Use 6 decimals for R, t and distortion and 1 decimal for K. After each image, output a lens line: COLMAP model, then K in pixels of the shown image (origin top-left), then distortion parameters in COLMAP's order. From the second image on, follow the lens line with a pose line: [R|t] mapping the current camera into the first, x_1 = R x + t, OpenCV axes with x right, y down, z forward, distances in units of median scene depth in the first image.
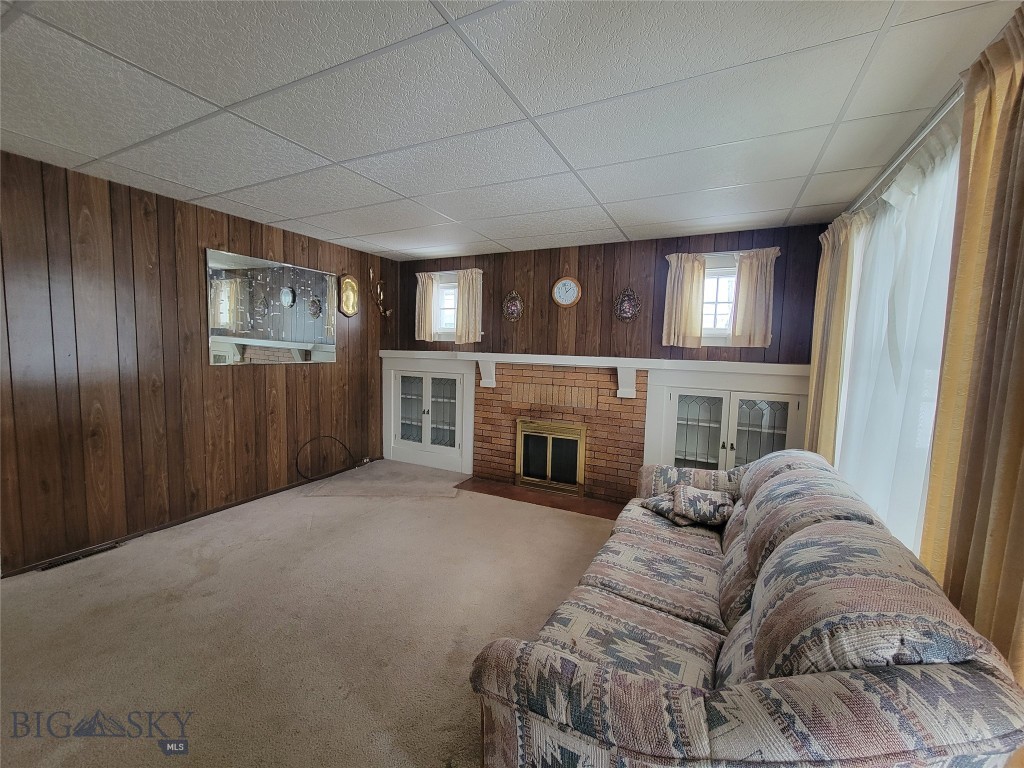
lens RADIAL K [[416.8, 0, 514.4], [0, 416.8, 384.2], [0, 0, 1]] dist [0.002744, -0.000640]
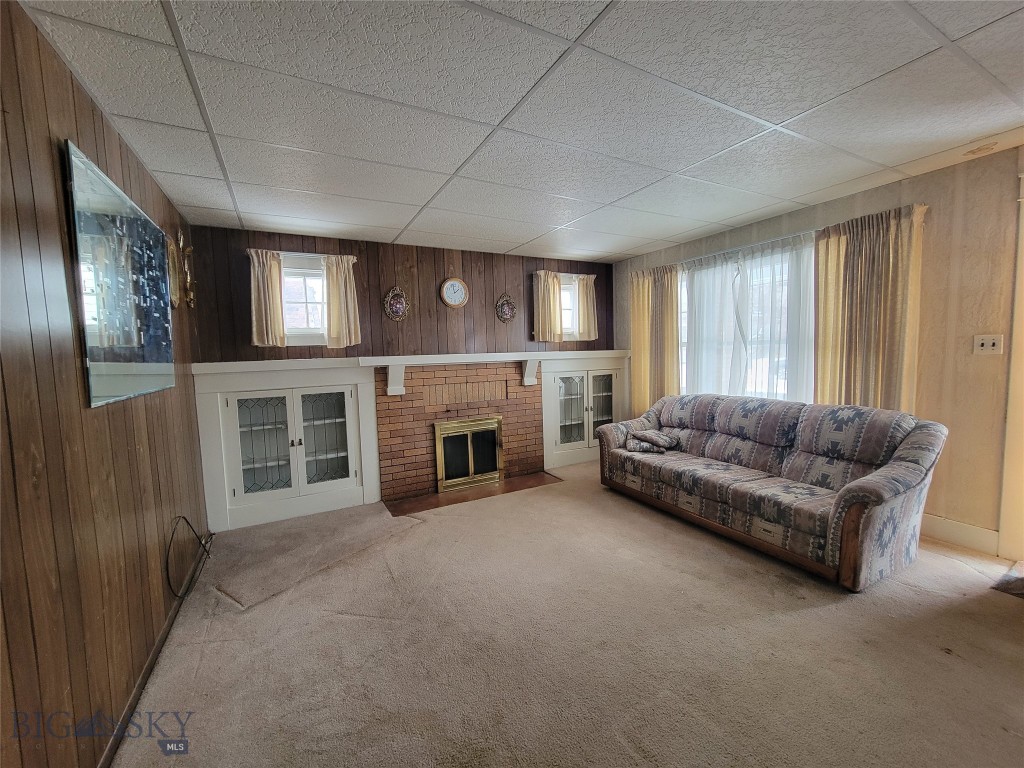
lens RADIAL K [[416.8, 0, 515.1], [0, 416.8, 383.0], [0, 0, 1]] dist [0.002744, -0.000640]
pose [[0.577854, -0.109303, 0.808788, -0.640457], [0.112644, 0.992188, 0.053608, -0.037703], [-0.808329, 0.060128, 0.585652, 0.284923]]
